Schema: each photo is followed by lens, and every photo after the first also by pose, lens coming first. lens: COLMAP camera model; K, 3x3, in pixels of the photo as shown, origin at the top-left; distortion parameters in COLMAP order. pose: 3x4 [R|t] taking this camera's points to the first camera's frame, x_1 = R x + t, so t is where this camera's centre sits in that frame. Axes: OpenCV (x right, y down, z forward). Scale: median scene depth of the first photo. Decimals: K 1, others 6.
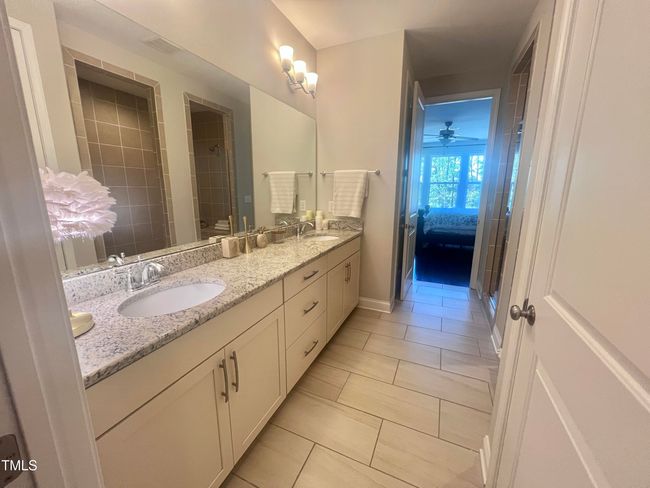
lens RADIAL K [[263.0, 0, 322.0], [0, 263.0, 243.3], [0, 0, 1]] dist [-0.003472, 0.000379]
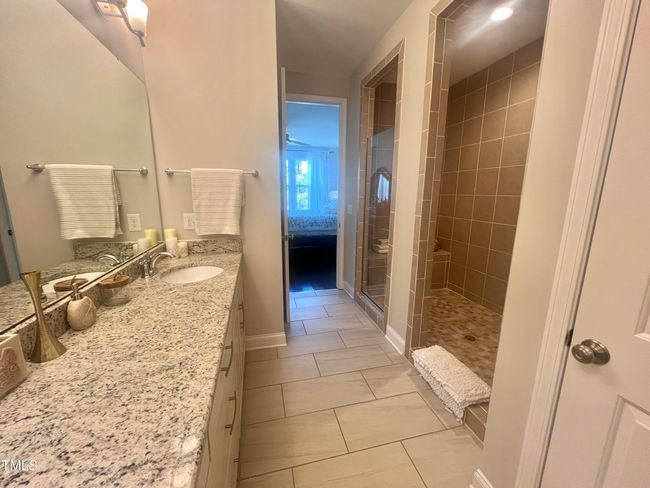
lens RADIAL K [[263.0, 0, 323.1], [0, 263.0, 243.6], [0, 0, 1]] dist [-0.003472, 0.000379]
pose [[0.782396, -0.121305, 0.610853, -0.114628], [0.122266, 0.991678, 0.040328, -0.068161], [-0.610662, 0.043134, 0.790716, 0.258703]]
